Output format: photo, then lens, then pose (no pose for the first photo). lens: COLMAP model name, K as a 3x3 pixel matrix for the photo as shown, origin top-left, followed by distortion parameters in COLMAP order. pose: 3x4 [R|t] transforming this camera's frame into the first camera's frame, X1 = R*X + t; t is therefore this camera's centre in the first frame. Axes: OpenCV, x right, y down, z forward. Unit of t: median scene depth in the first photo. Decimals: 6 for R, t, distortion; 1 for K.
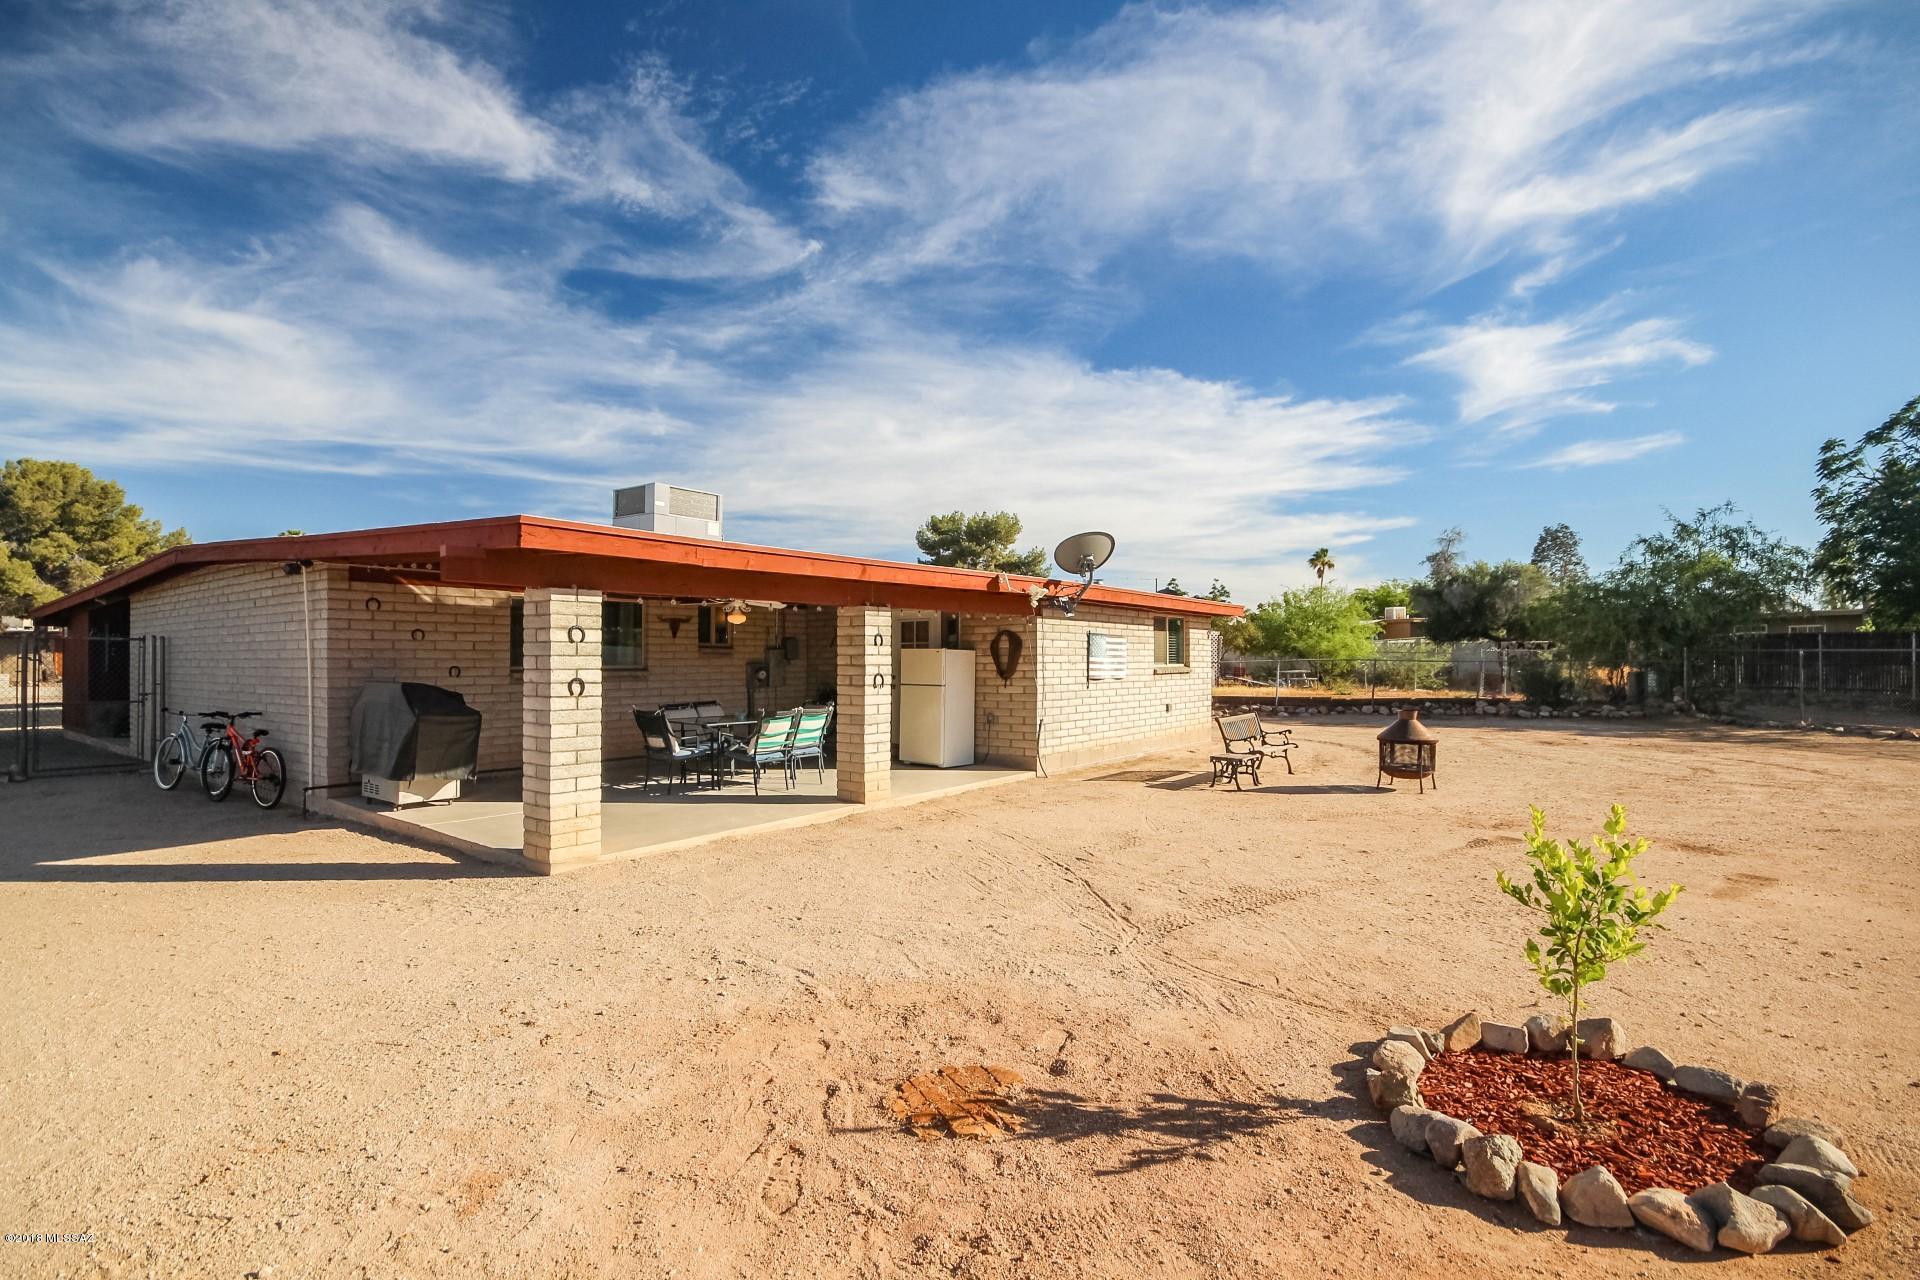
lens RADIAL K [[912.3, 0, 964.6], [0, 912.3, 646.4], [0, 0, 1]] dist [0.005139, -0.010418]
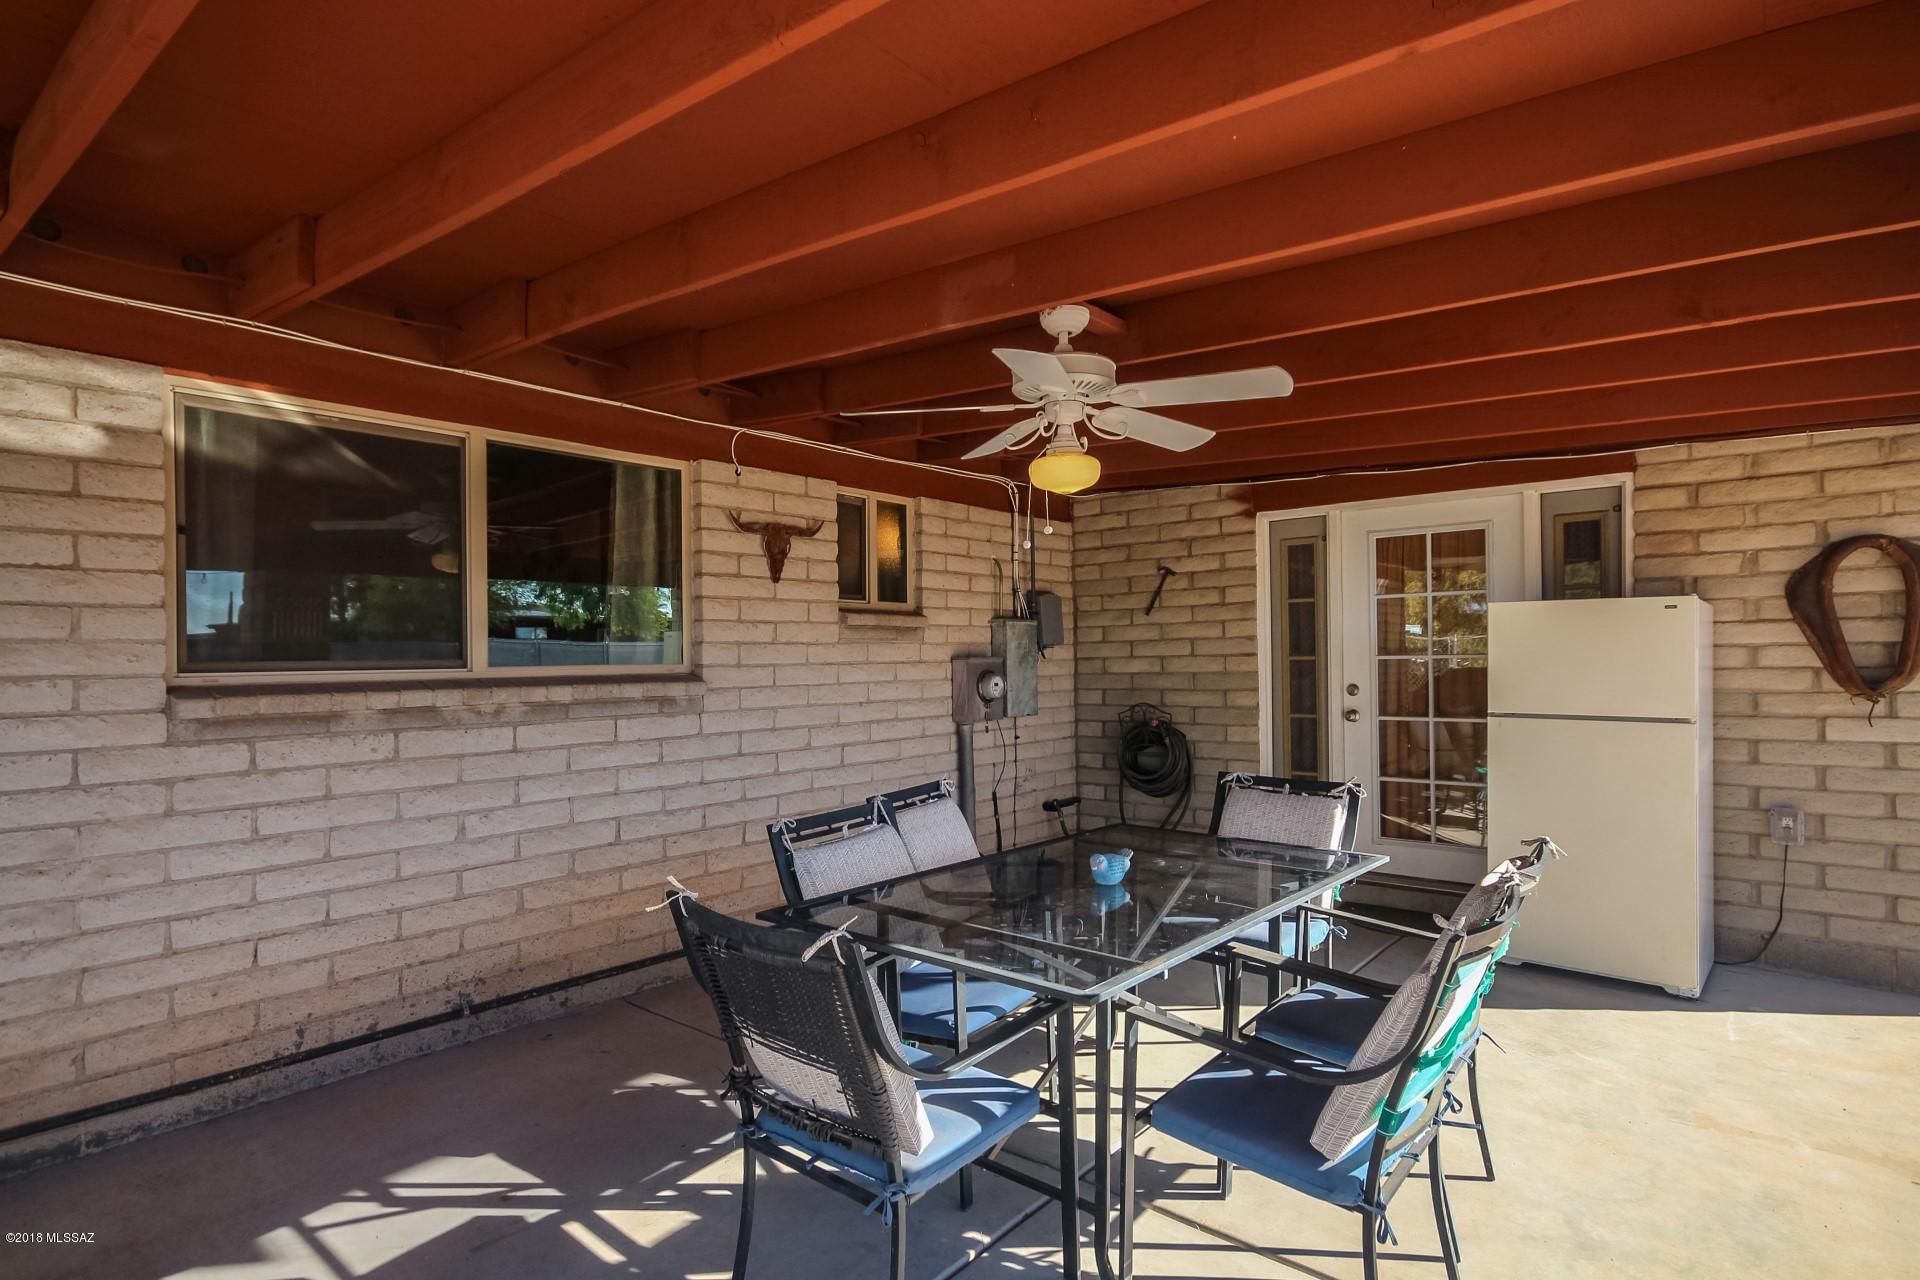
lens RADIAL K [[1002.4, 0, 957.9], [0, 1002.4, 646.6], [0, 0, 1]] dist [-0.001099, -0.000661]
pose [[0.998813, -0.011757, -0.047275, -0.235410], [0.011899, 0.999926, 0.002721, 0.014614], [0.047239, -0.003280, 0.998878, 0.638981]]
